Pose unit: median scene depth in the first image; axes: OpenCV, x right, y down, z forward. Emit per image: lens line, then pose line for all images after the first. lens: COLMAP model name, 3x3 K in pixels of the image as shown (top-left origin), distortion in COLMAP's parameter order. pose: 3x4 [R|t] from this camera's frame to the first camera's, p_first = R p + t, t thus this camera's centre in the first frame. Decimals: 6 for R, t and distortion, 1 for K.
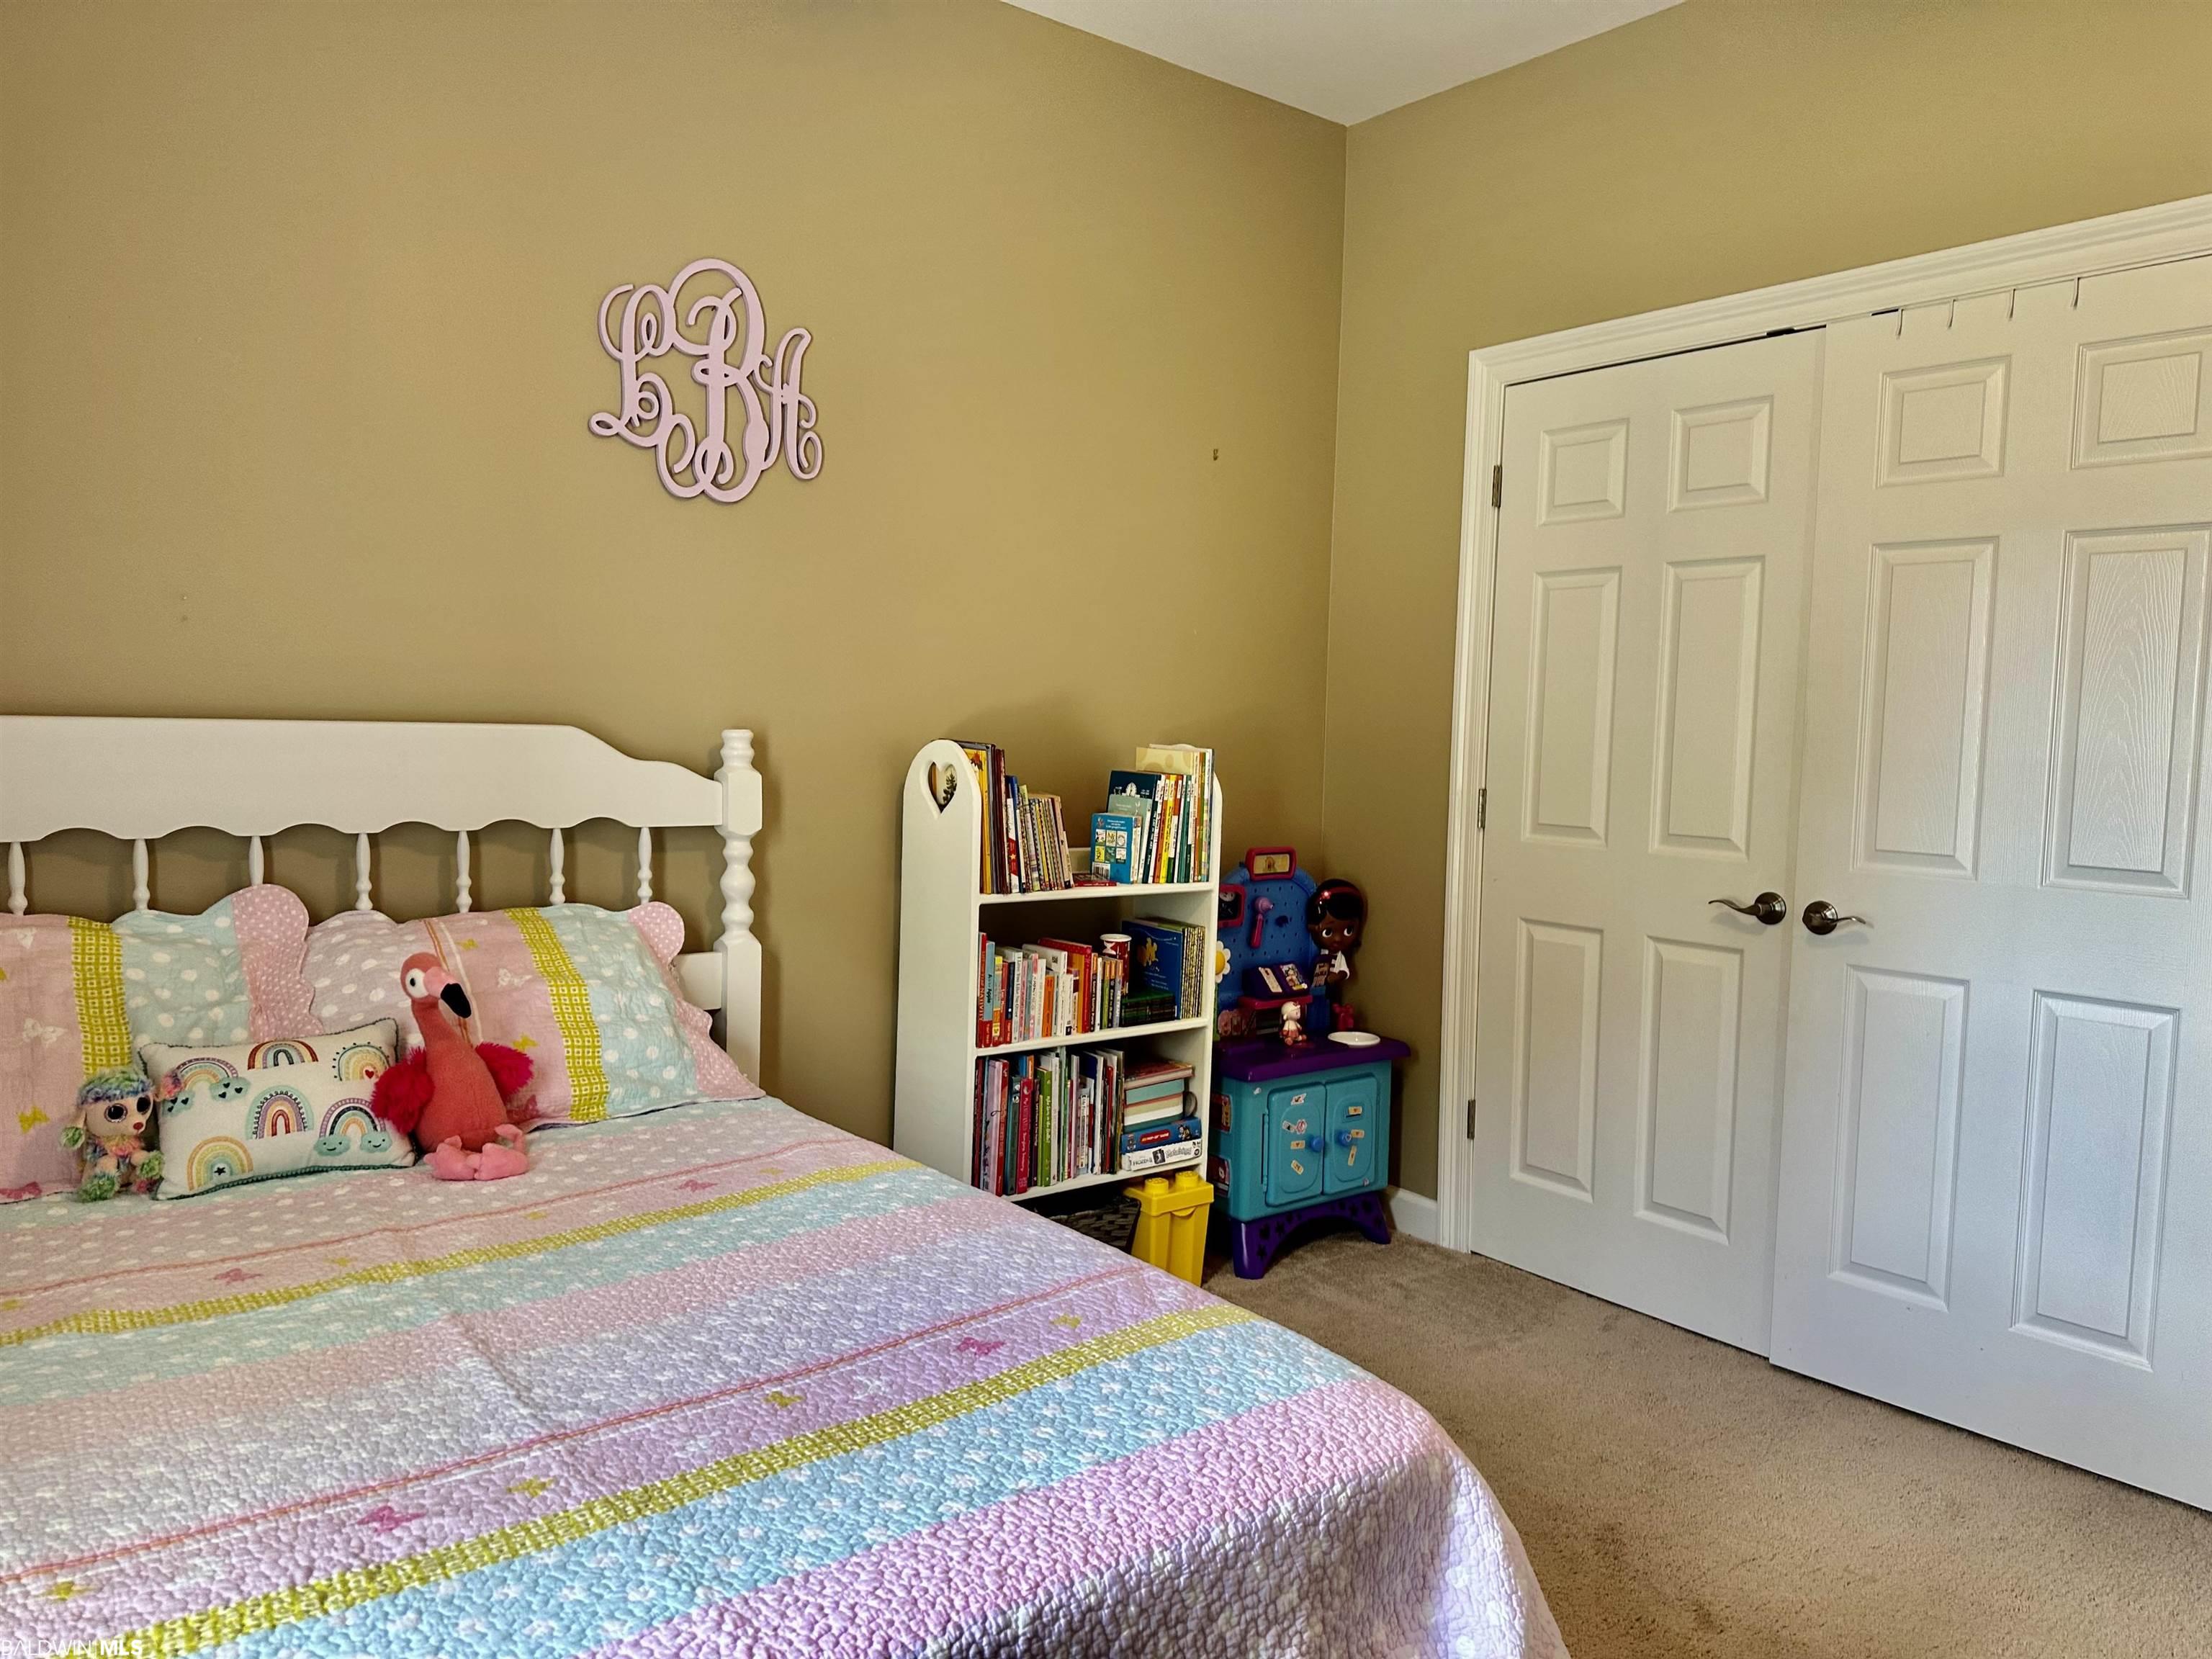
lens RADIAL K [[1560.8, 0, 1106.0], [0, 1560.8, 836.2], [0, 0, 1]] dist [0.054606, -0.063551]
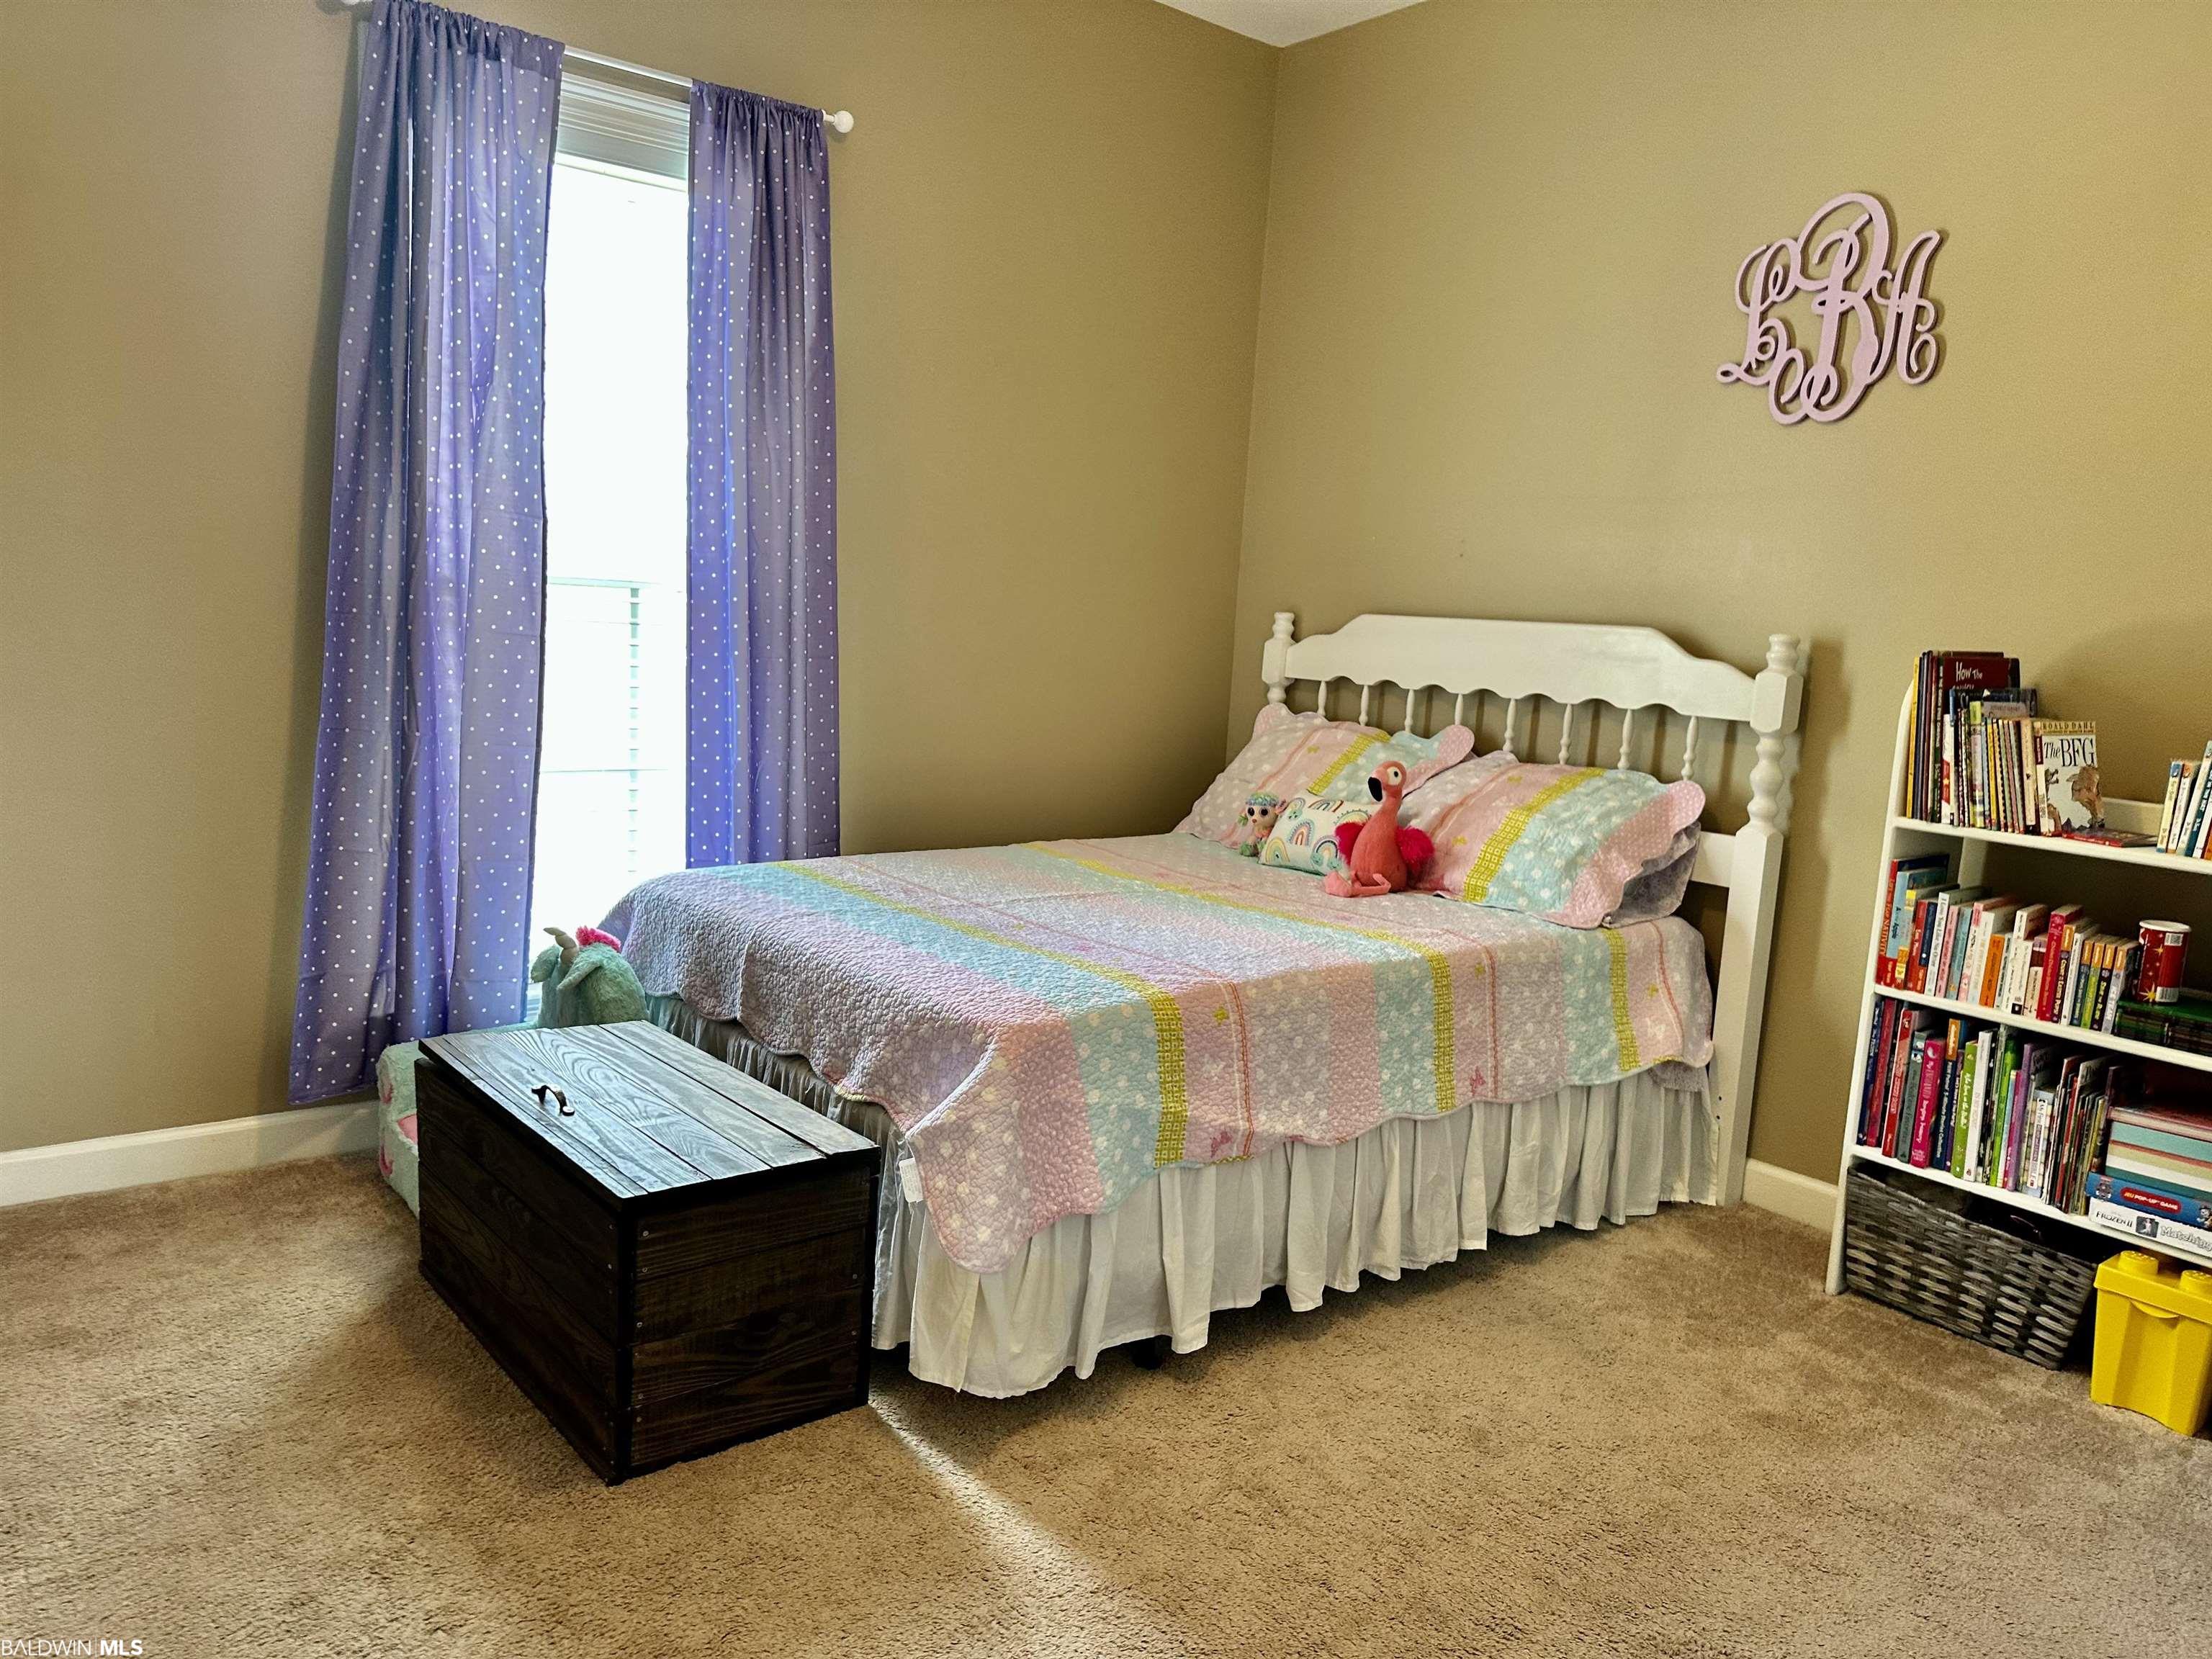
lens RADIAL K [[1560.8, 0, 1099.1], [0, 1560.8, 822.5], [0, 0, 1]] dist [0.054606, -0.063551]
pose [[-0.000649, 0.113556, -0.993531, 0.846127], [-0.135415, 0.984370, 0.112598, 0.000033], [0.990789, 0.134612, 0.014738, 0.532068]]
